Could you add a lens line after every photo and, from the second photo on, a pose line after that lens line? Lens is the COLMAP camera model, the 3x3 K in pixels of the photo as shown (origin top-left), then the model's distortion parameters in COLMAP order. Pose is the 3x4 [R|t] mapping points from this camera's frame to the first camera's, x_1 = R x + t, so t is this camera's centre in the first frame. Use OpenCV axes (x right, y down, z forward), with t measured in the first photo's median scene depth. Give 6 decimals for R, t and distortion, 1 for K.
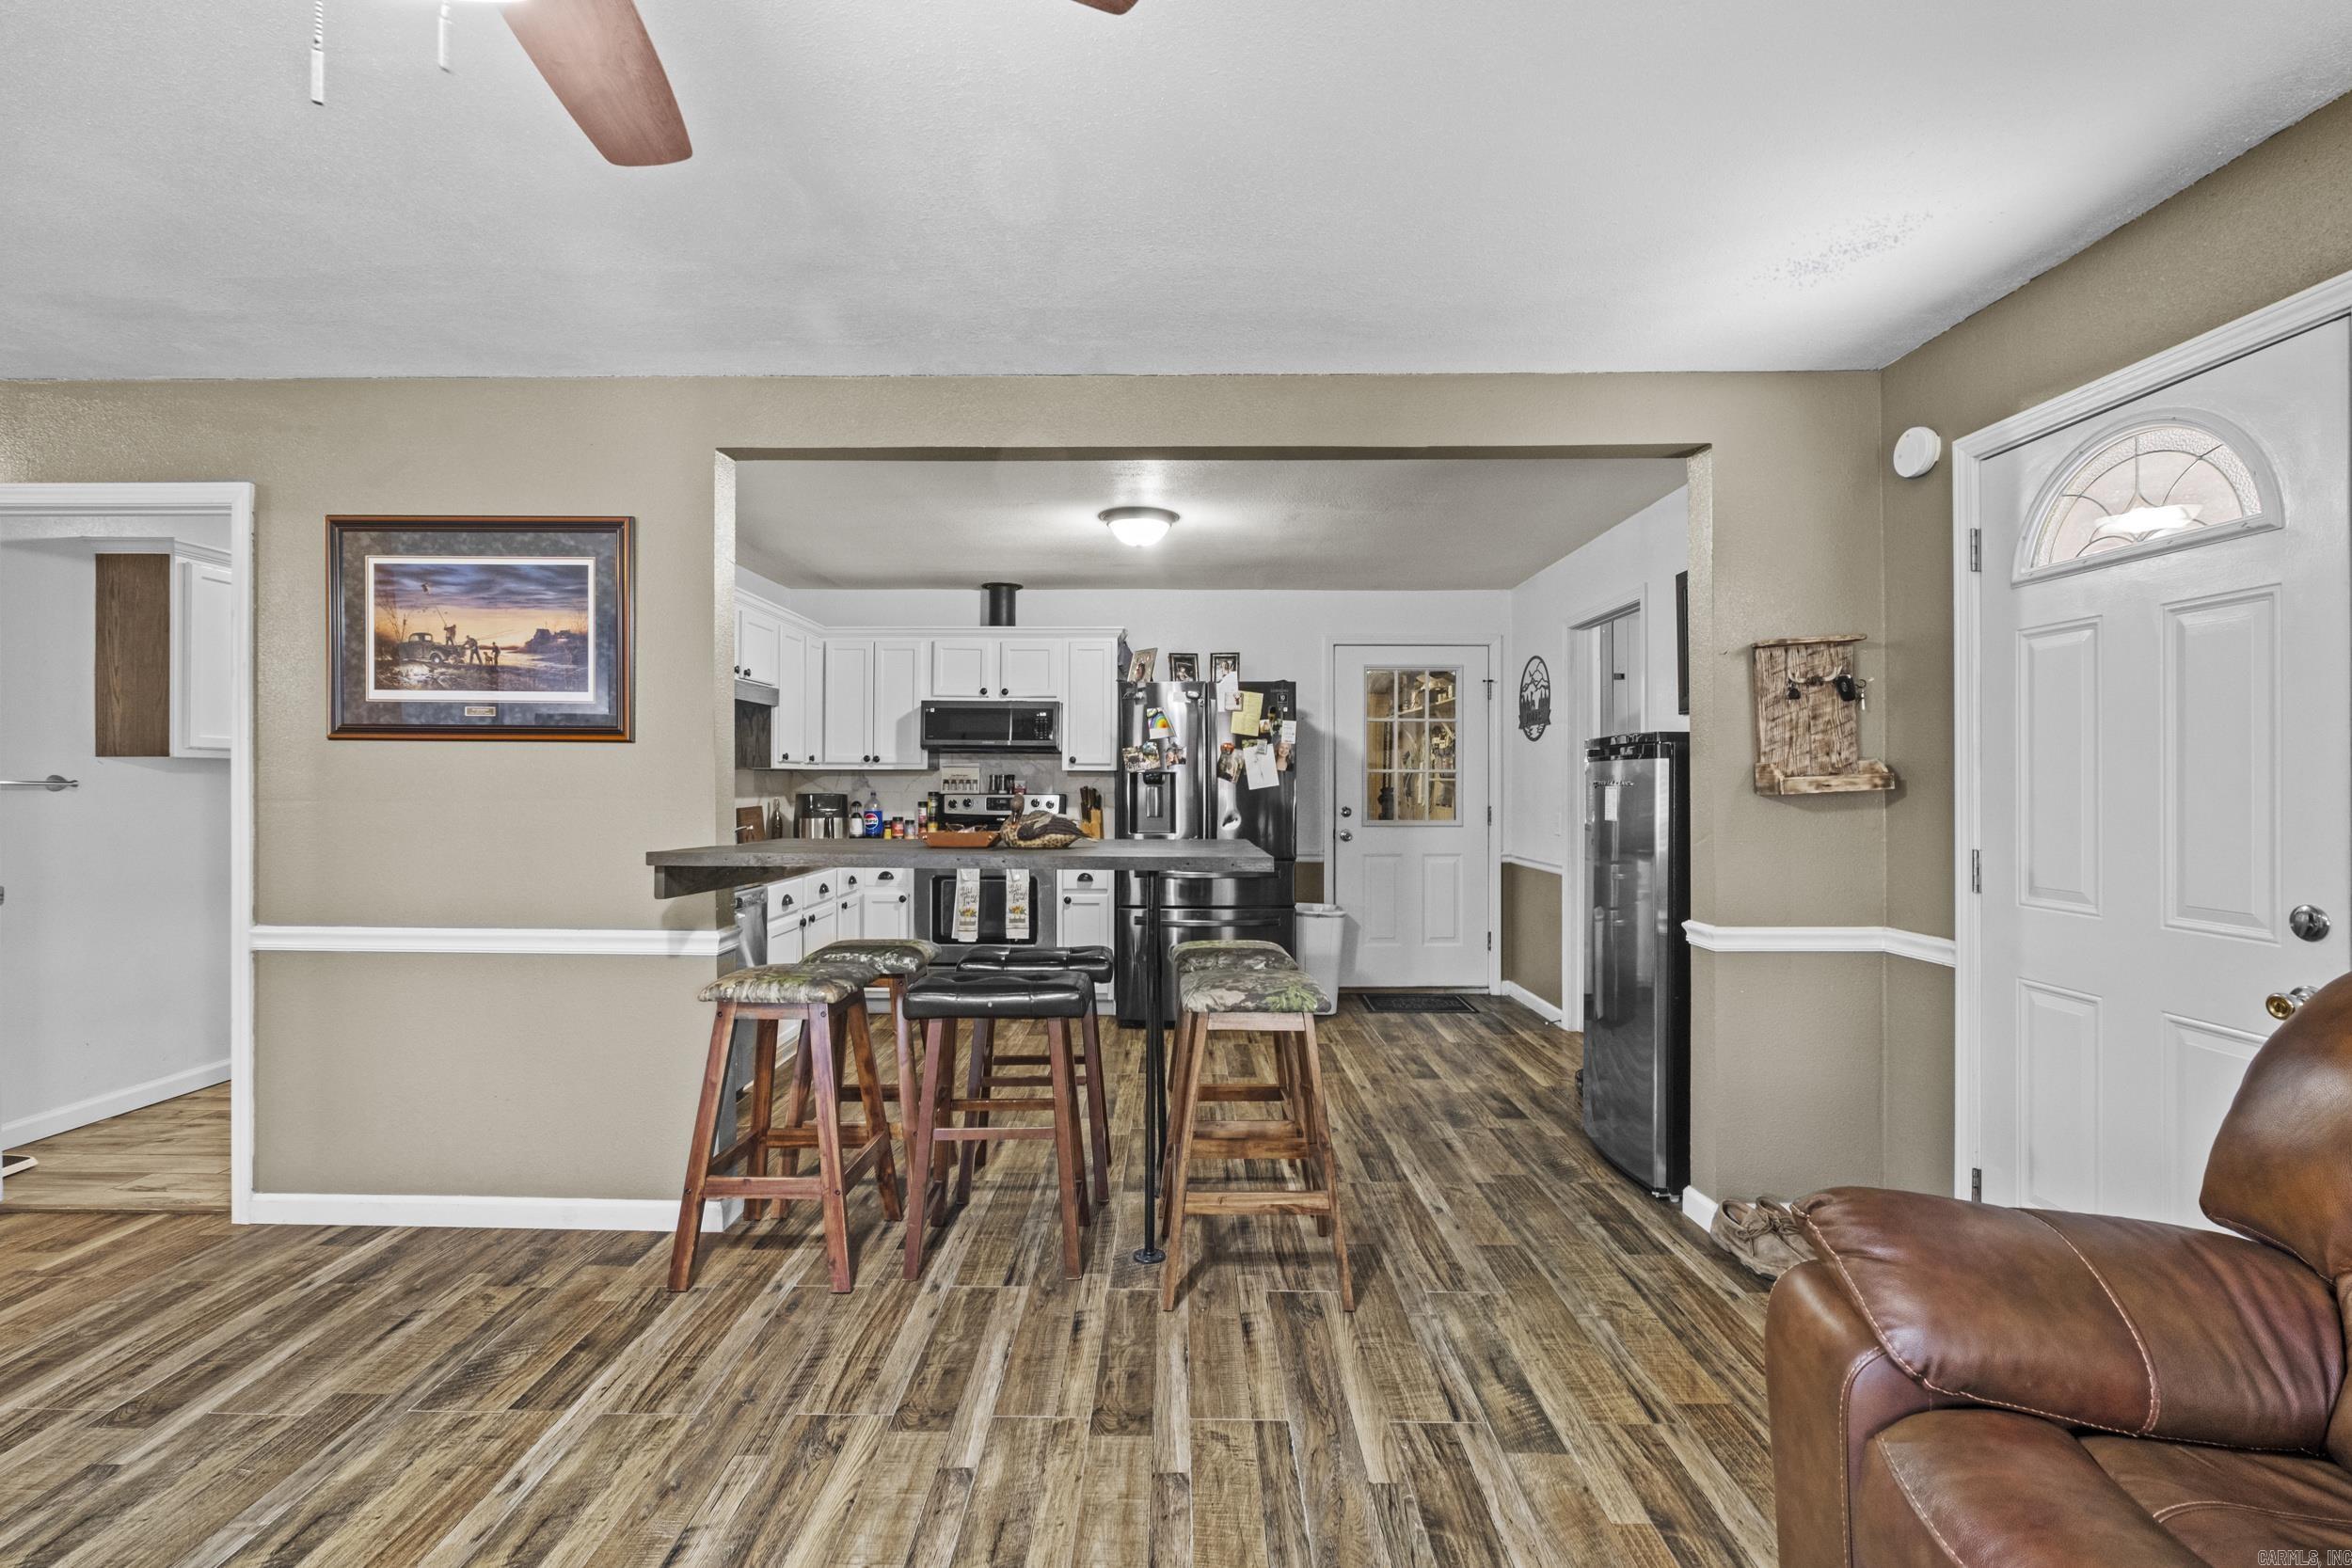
lens RADIAL K [[1041.8, 0, 1173.1], [0, 1041.8, 784.2], [0, 0, 1]] dist [-0.003412, -0.000875]
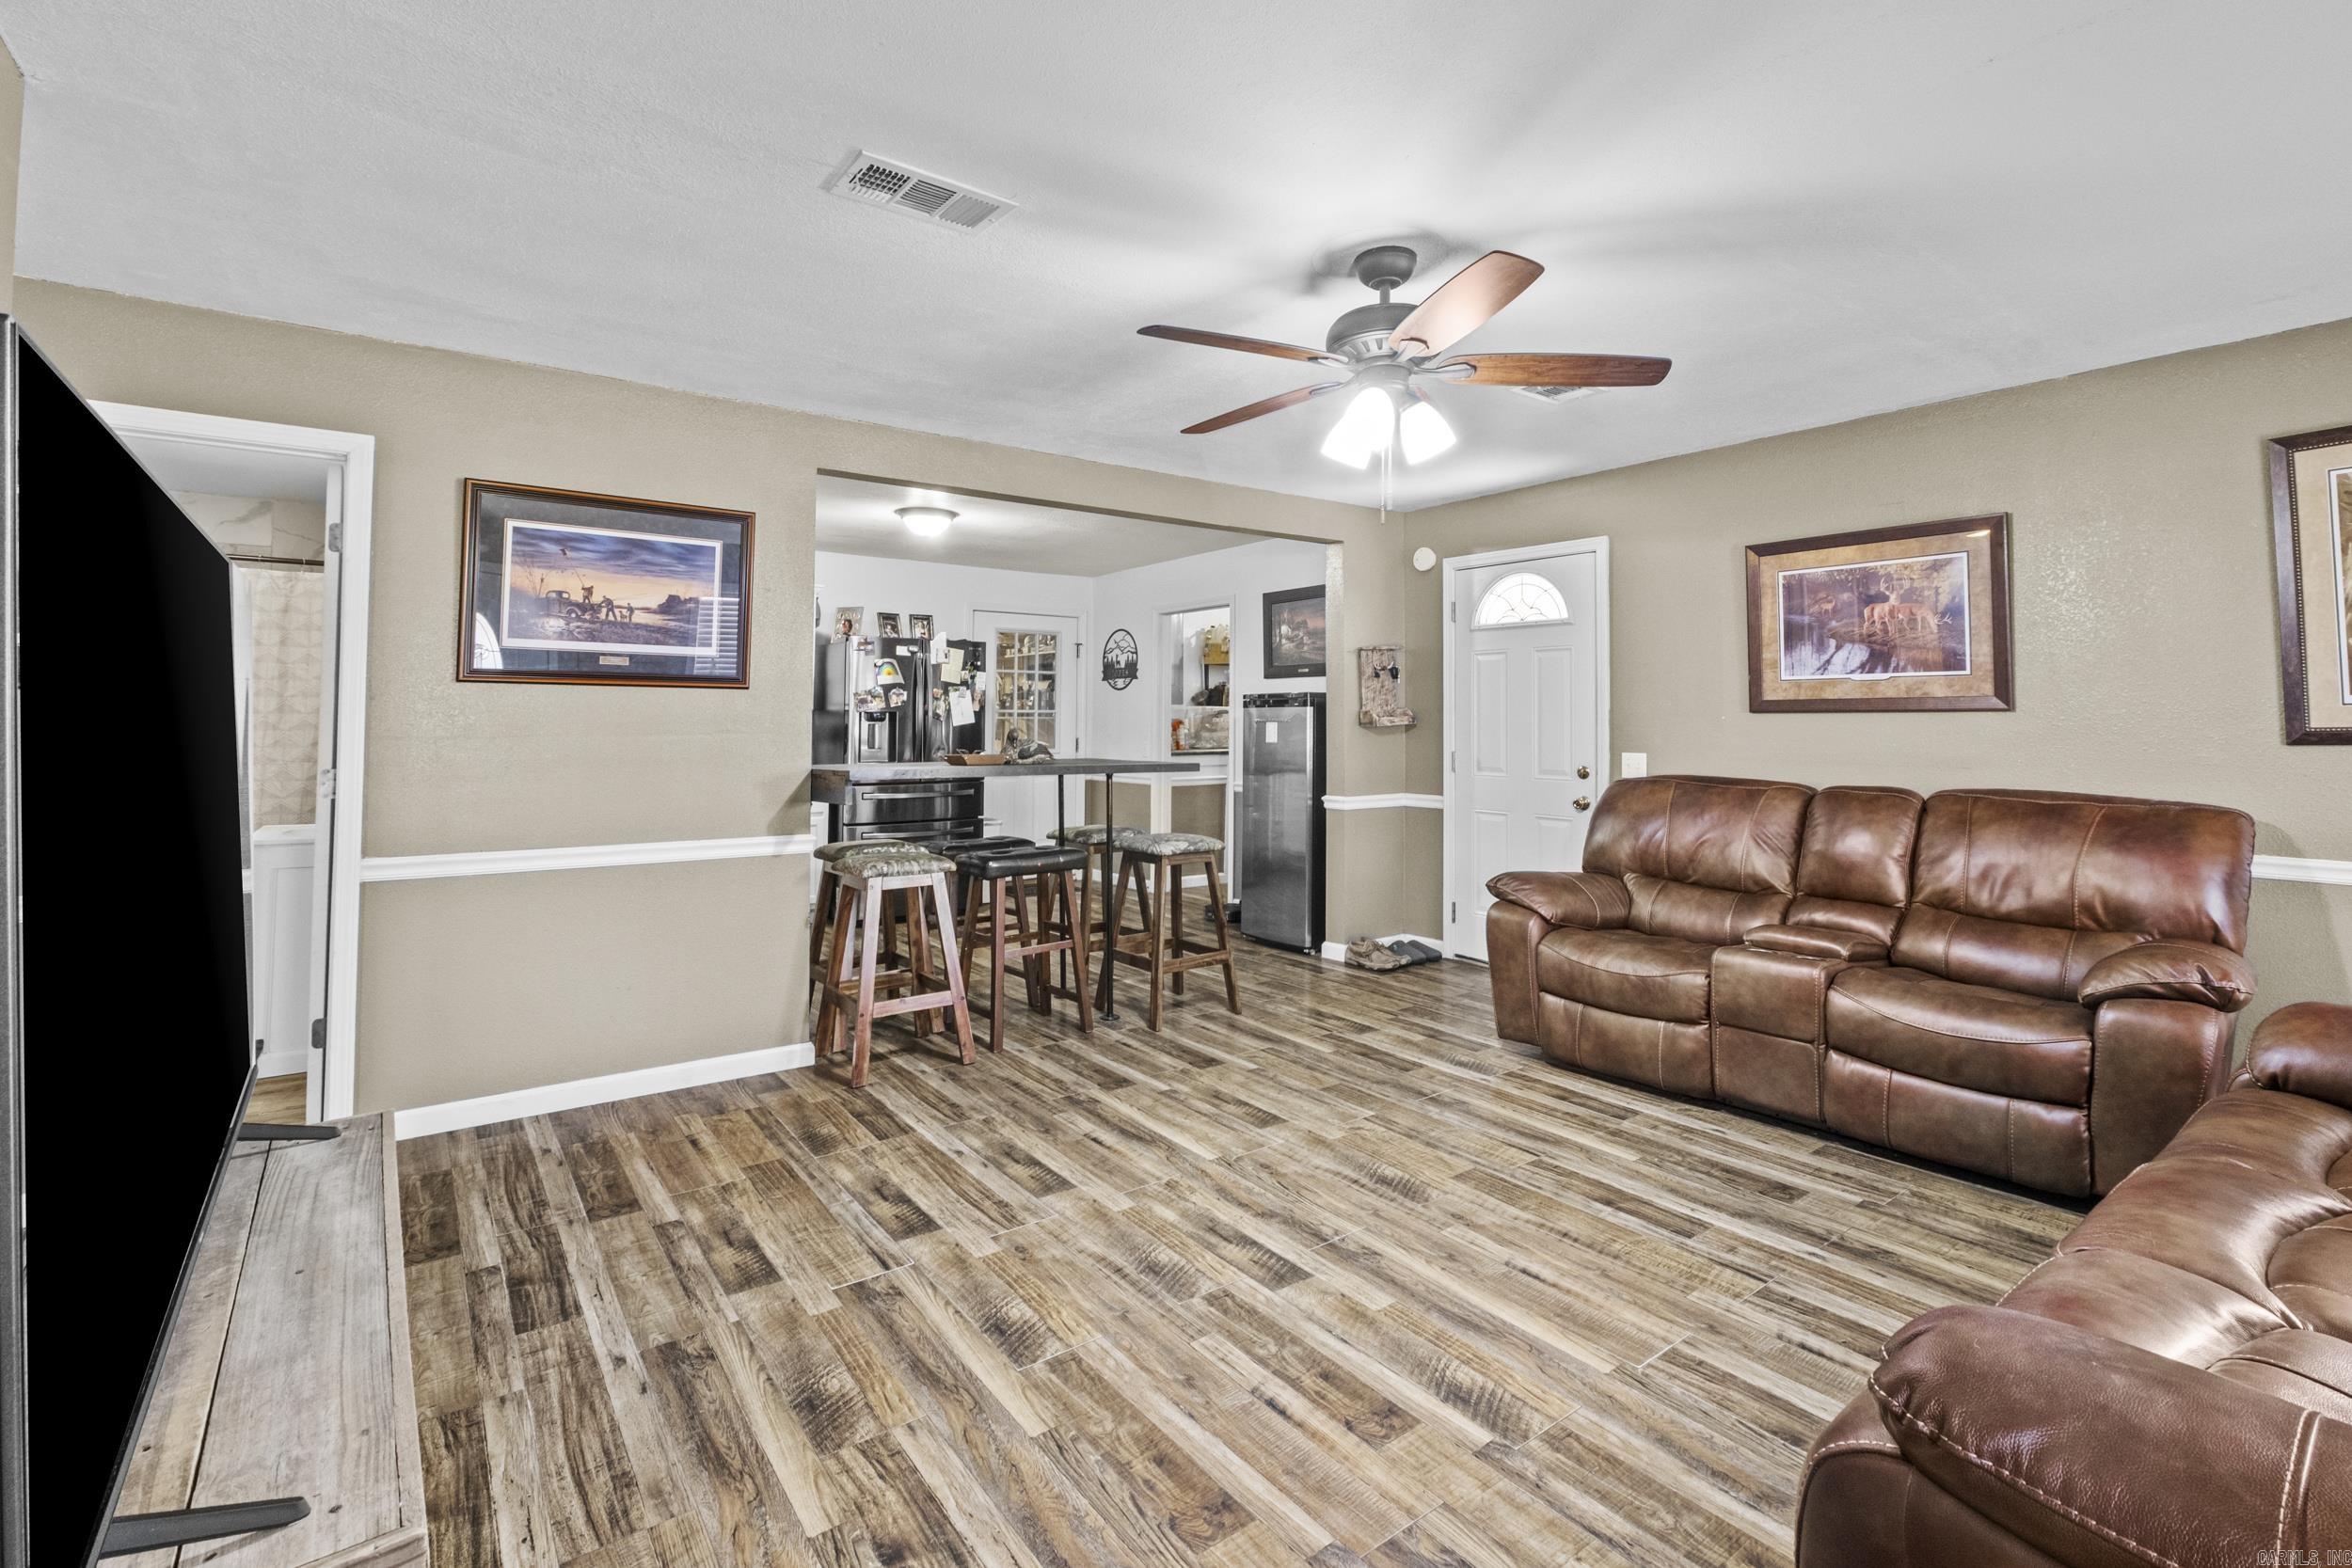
lens RADIAL K [[1041.8, 0, 1172.3], [0, 1041.8, 723.6], [0, 0, 1]] dist [-0.003412, -0.000875]
pose [[0.798631, -0.002449, 0.601816, -0.874171], [0.000725, 0.999995, 0.003107, -0.001969], [-0.601821, -0.002045, 0.798629, -0.327159]]
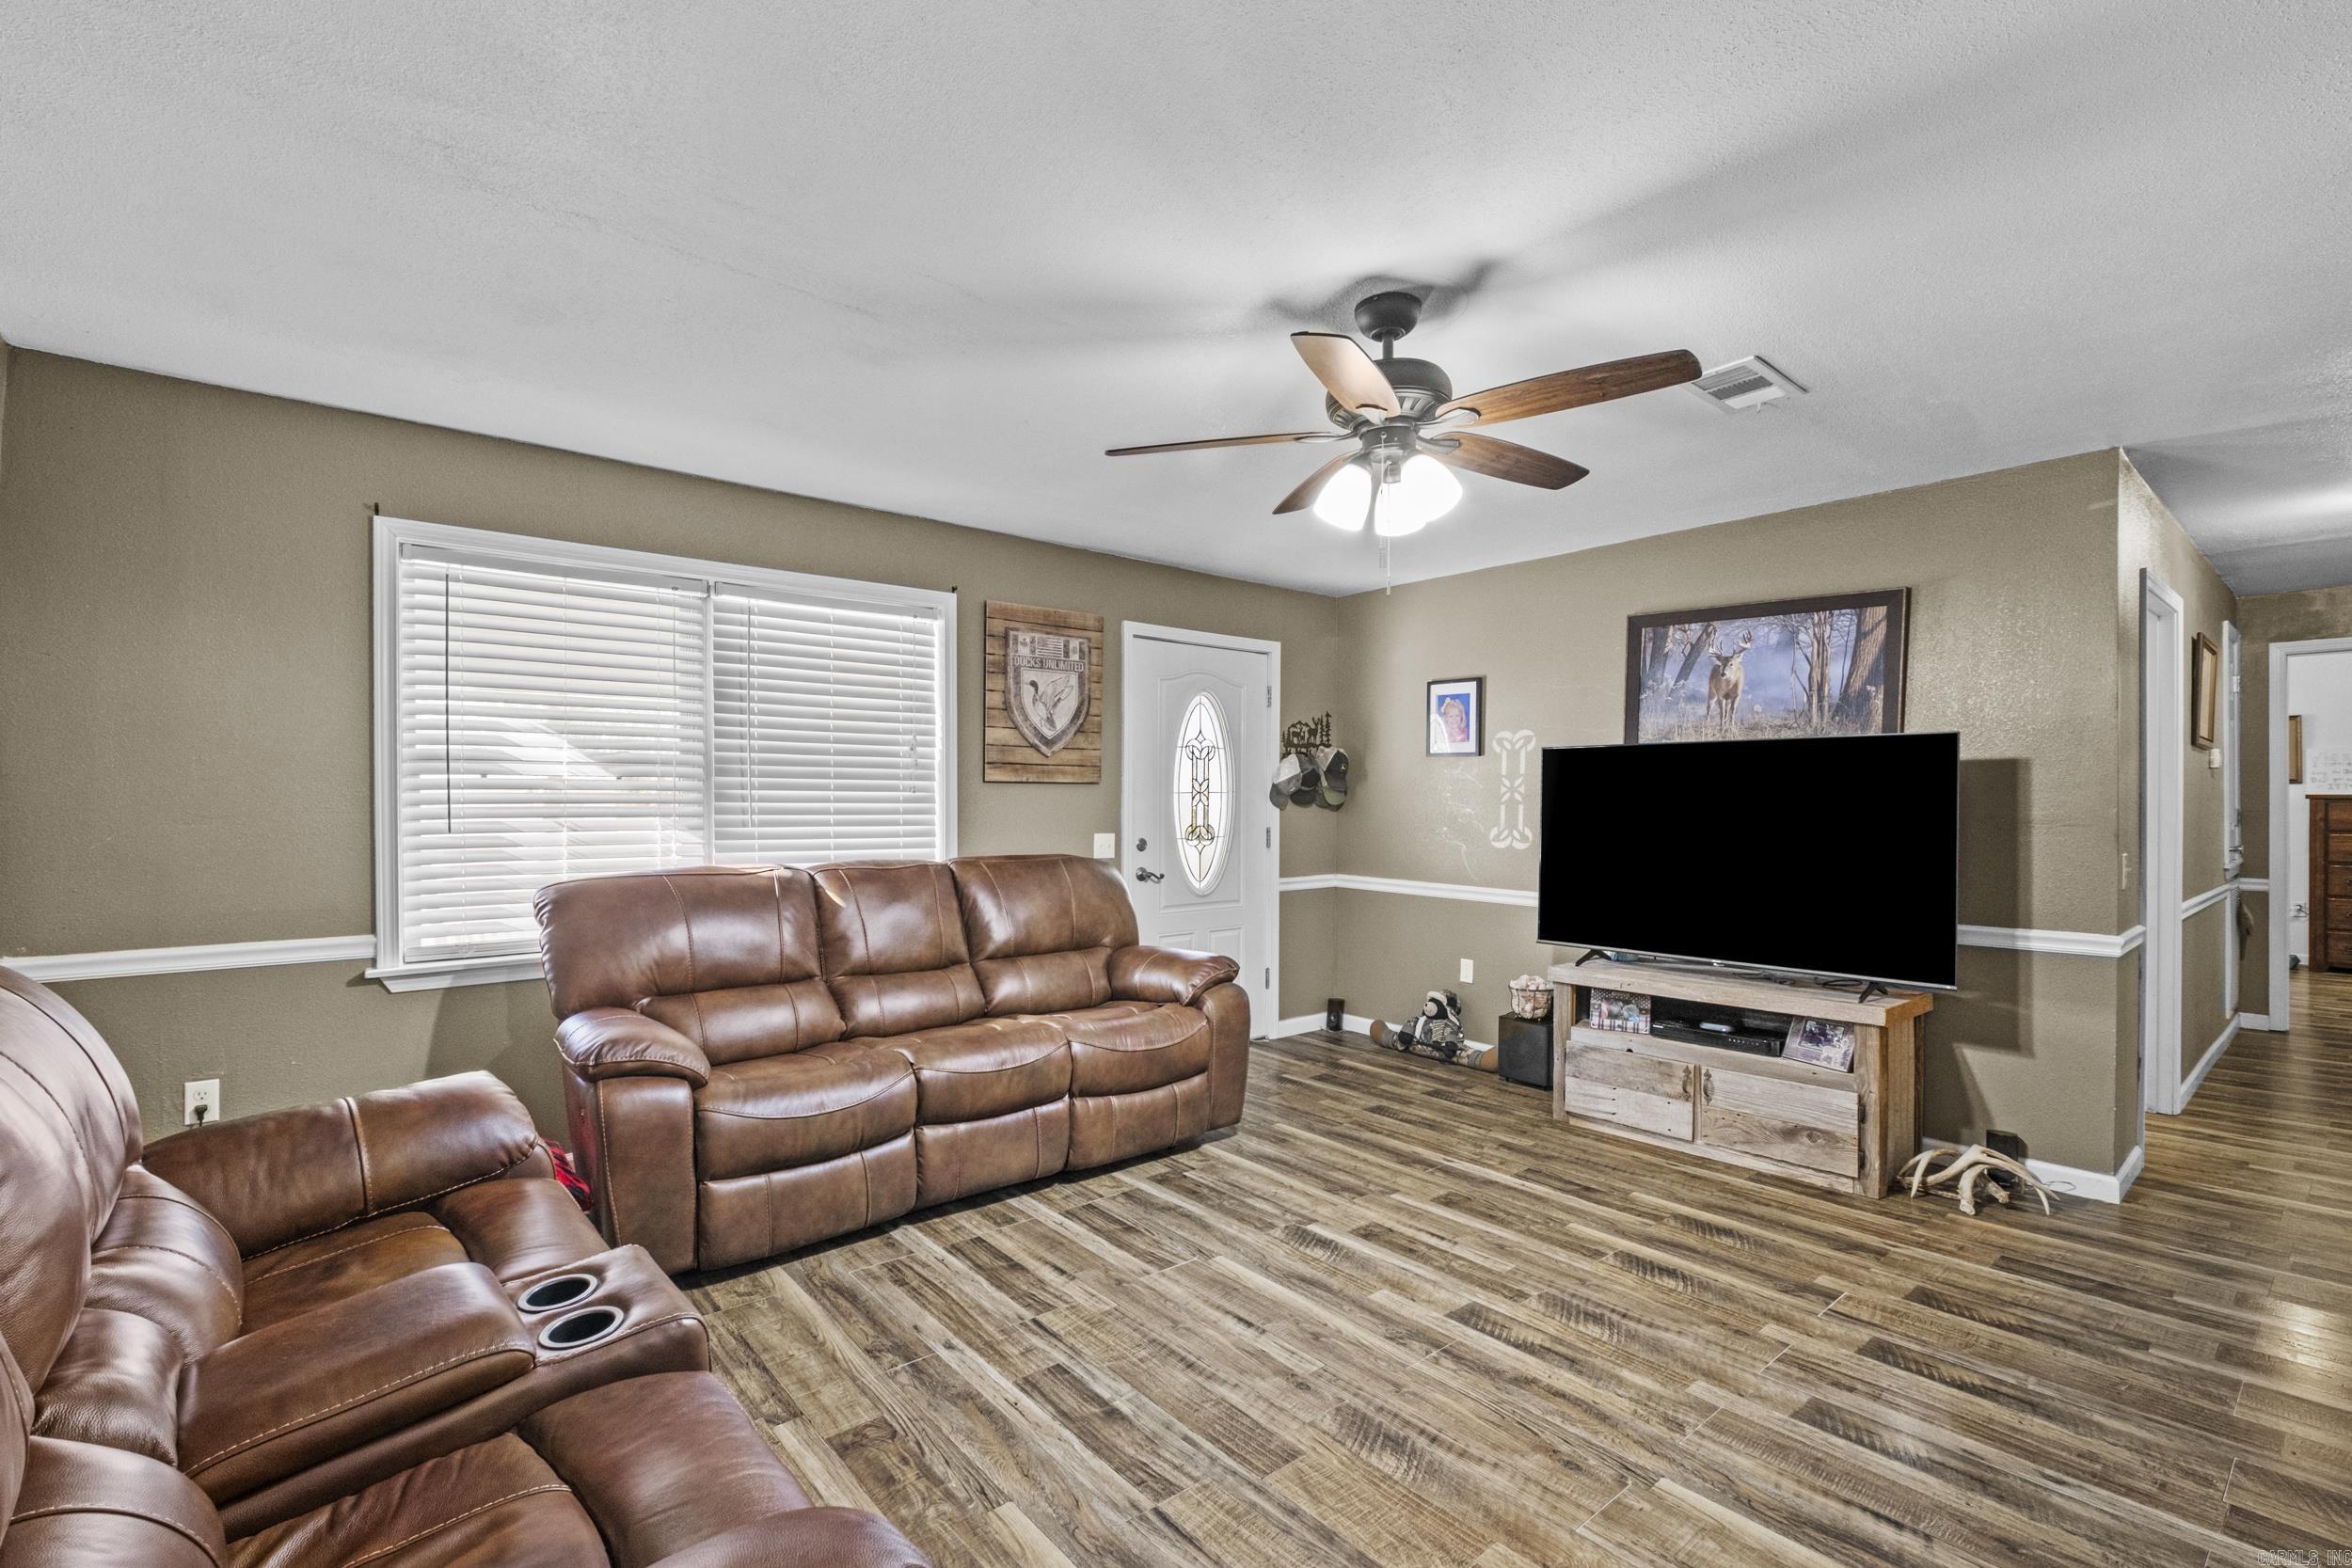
lens RADIAL K [[1041.8, 0, 1164.5], [0, 1041.8, 818.8], [0, 0, 1]] dist [-0.003412, -0.000875]
pose [[-0.764267, 0.010704, -0.644811, 0.464574], [-0.003706, 0.999773, 0.020989, -0.006795], [0.644889, 0.018431, -0.764054, 0.782213]]
